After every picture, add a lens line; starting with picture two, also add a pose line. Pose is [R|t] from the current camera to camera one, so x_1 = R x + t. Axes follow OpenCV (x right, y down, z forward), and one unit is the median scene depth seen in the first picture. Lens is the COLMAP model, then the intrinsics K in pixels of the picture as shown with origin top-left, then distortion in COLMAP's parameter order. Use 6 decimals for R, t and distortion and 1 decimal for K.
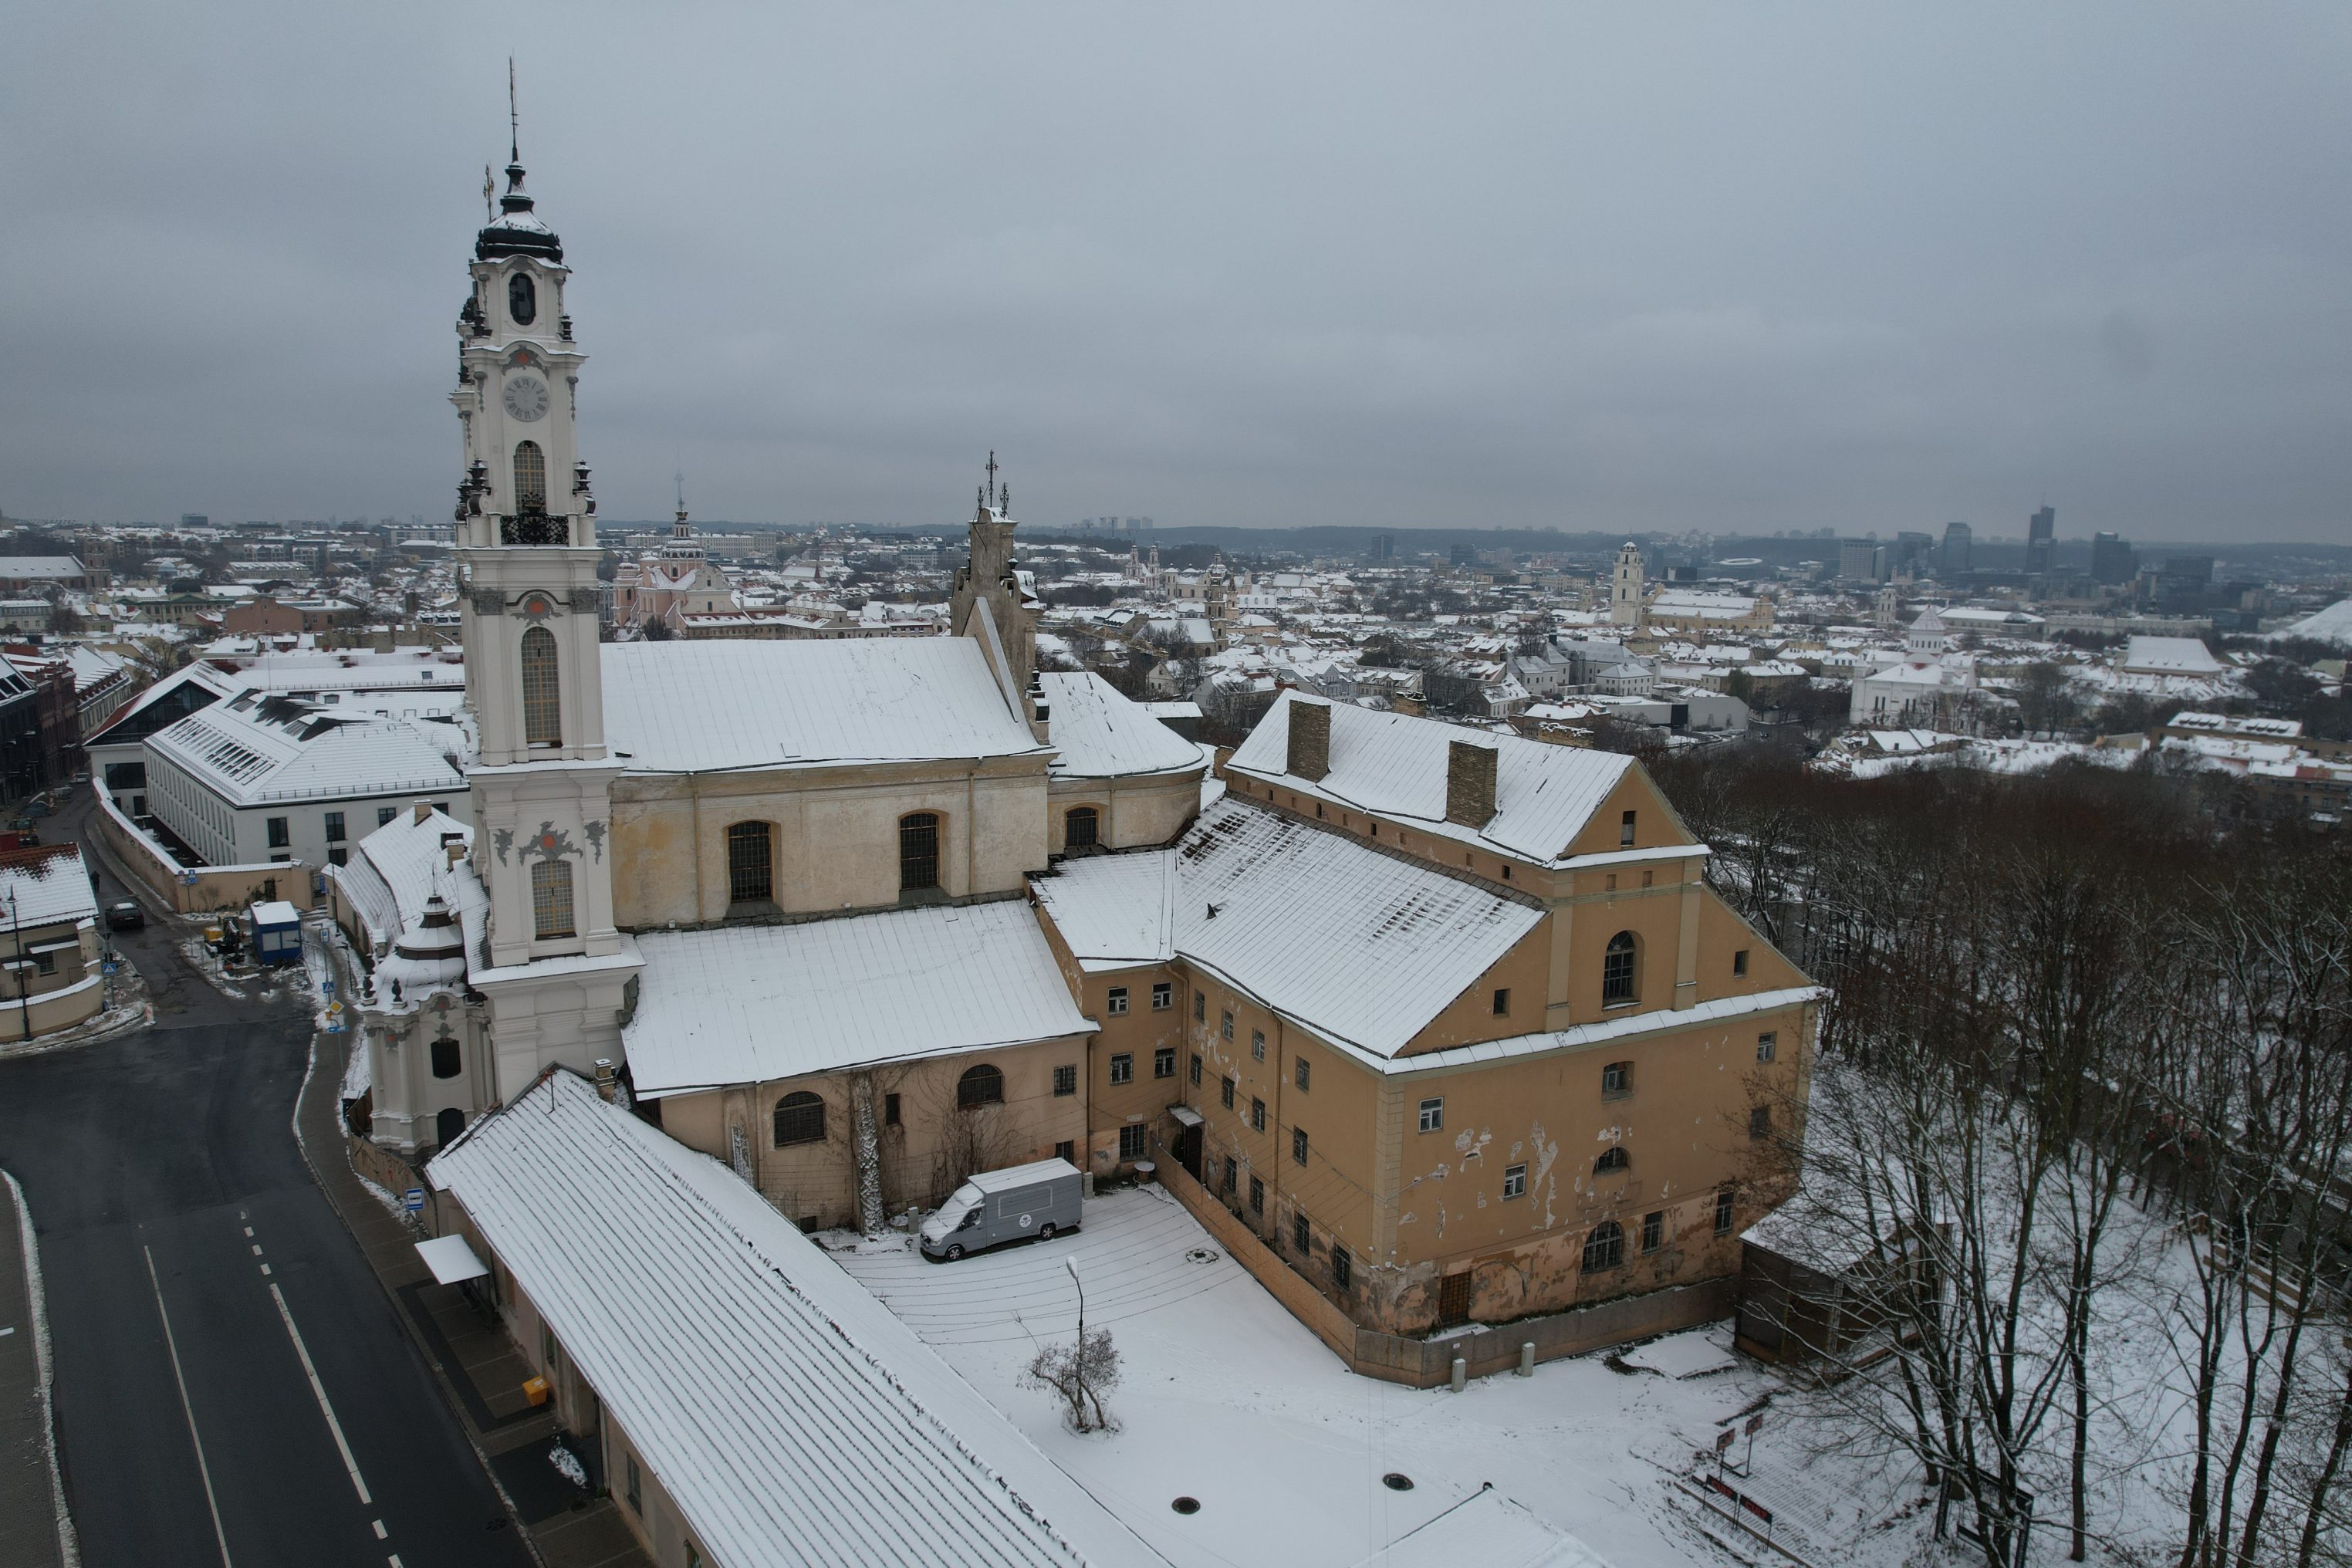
lens RADIAL K [[1569.3, 0, 1152.2], [0, 1569.3, 858.9], [0, 0, 1]] dist [-0.073596, 0.058955]
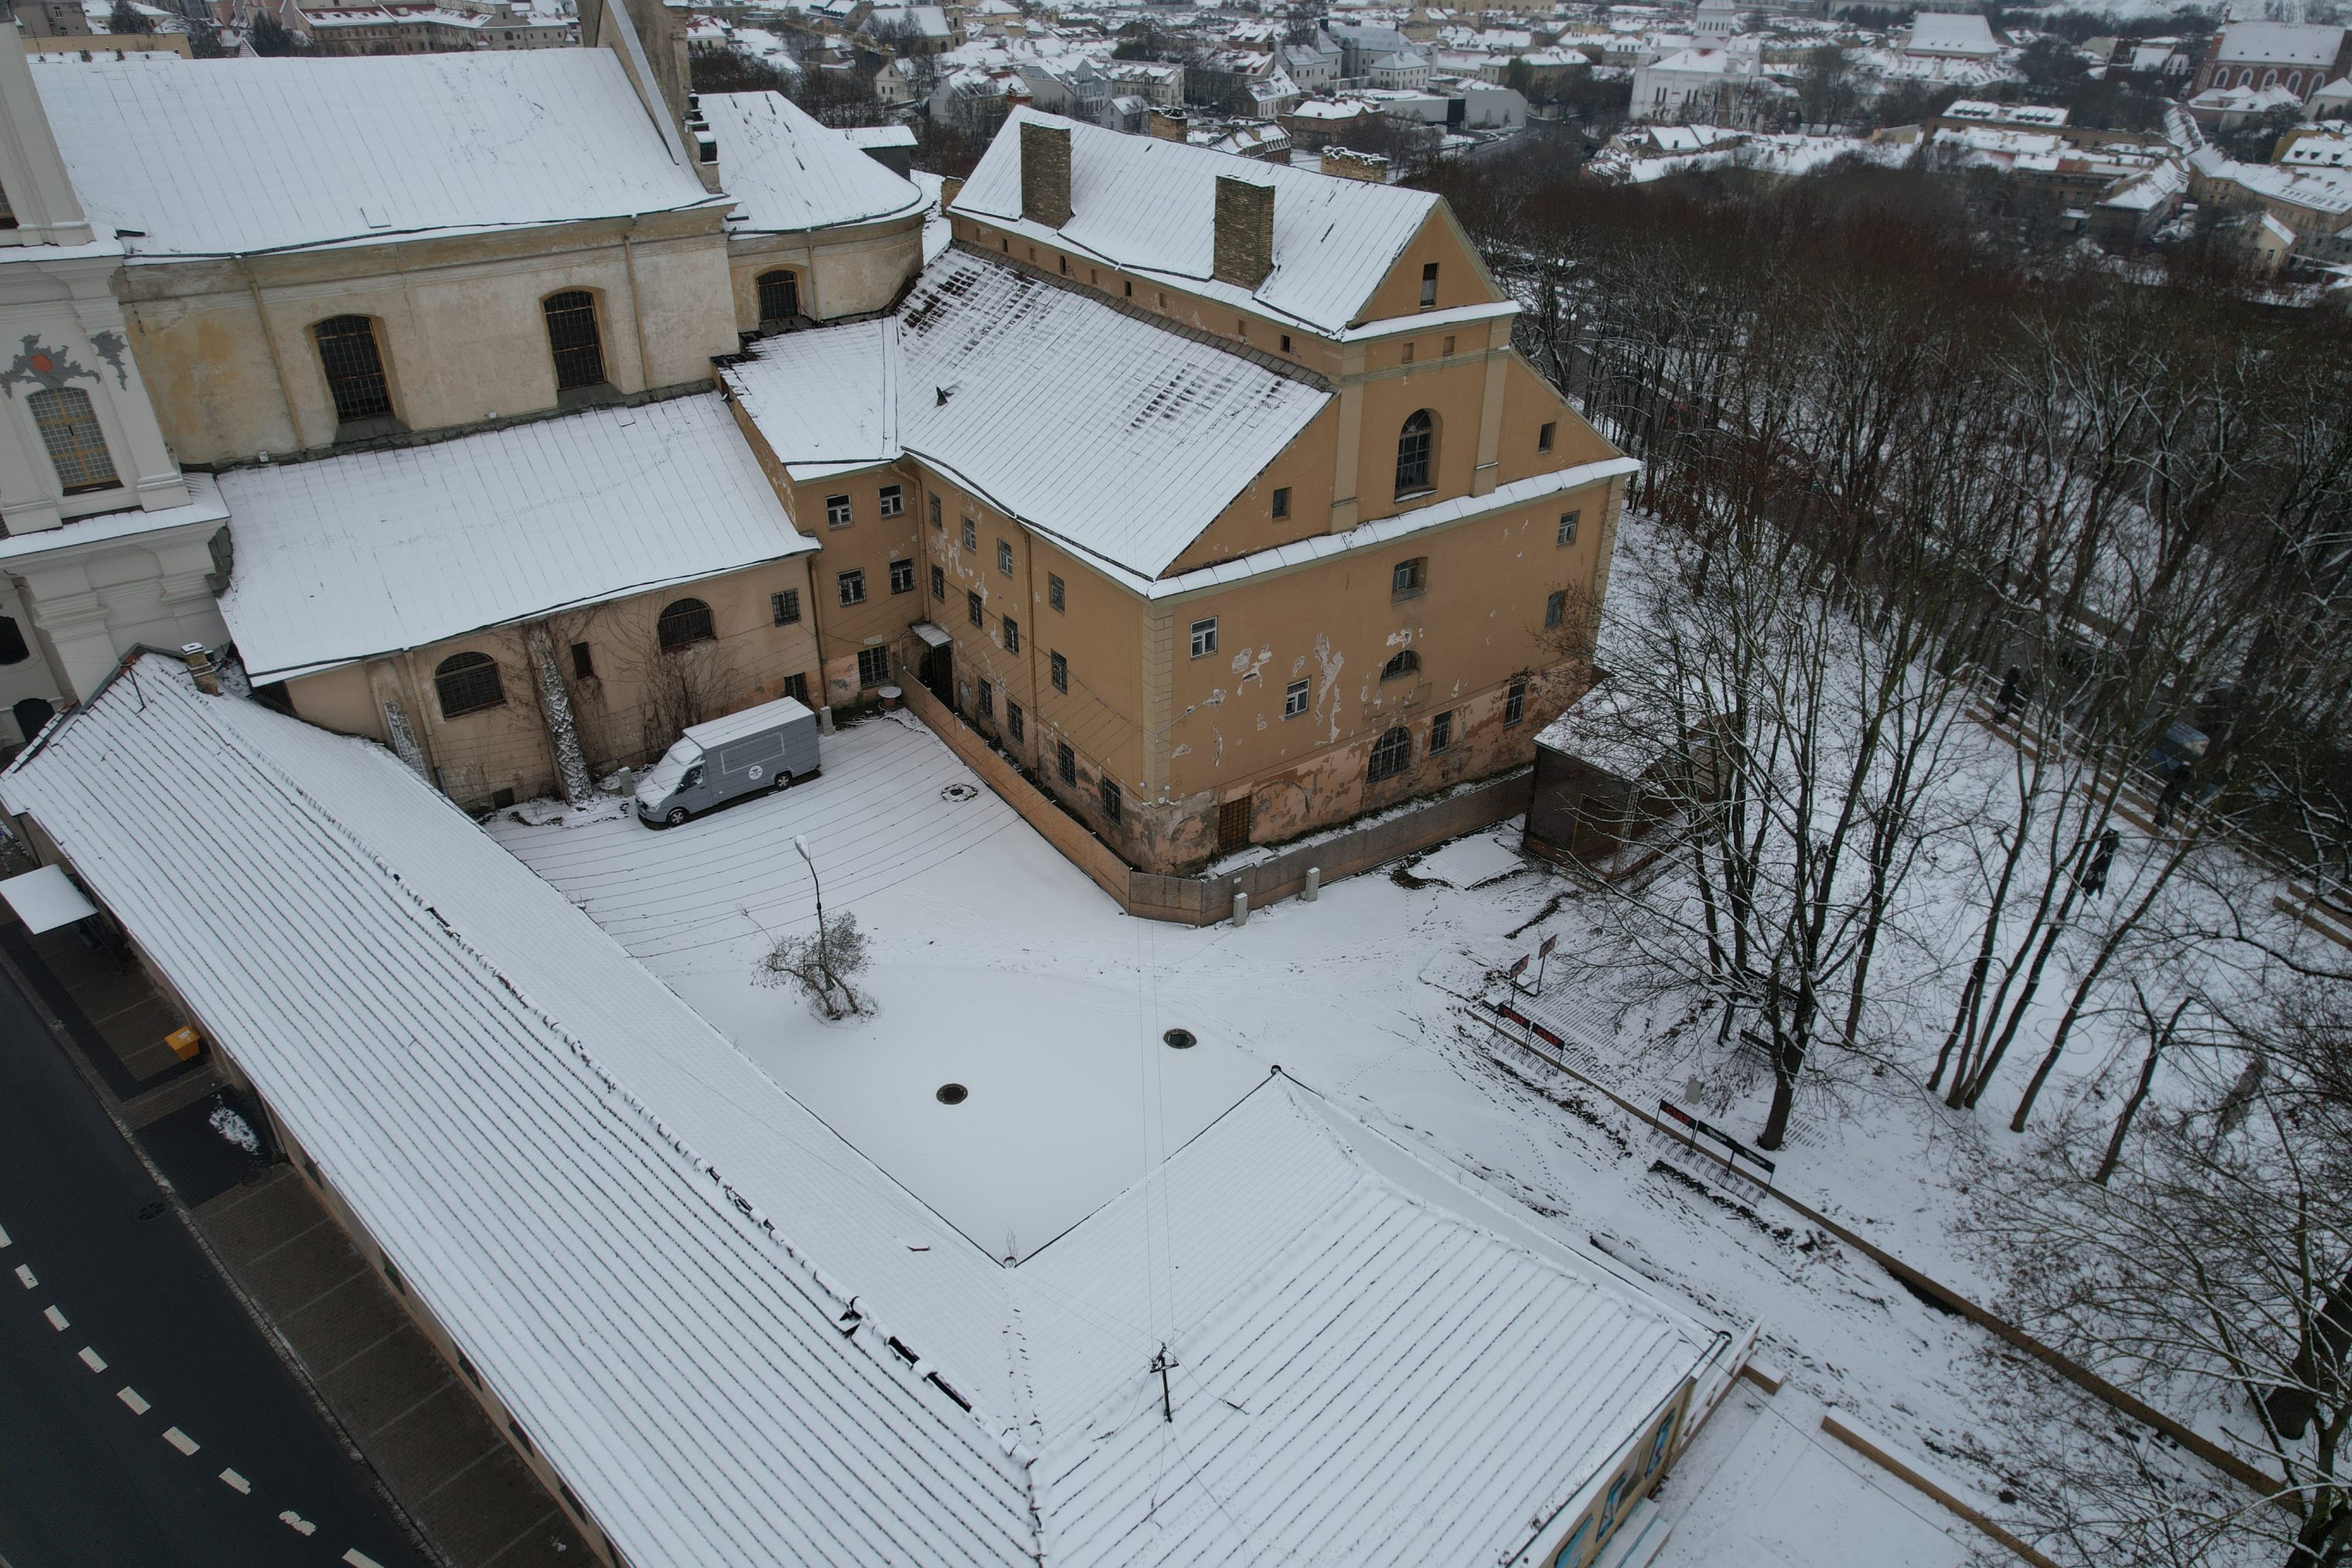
lens RADIAL K [[1569.3, 0, 1152.2], [0, 1569.3, 858.9], [0, 0, 1]] dist [-0.073596, 0.058955]
pose [[0.988390, -0.082271, 0.127736, 0.023754], [0.032829, 0.936494, 0.349144, -0.024026], [-0.148349, -0.340897, 0.928322, 0.127480]]
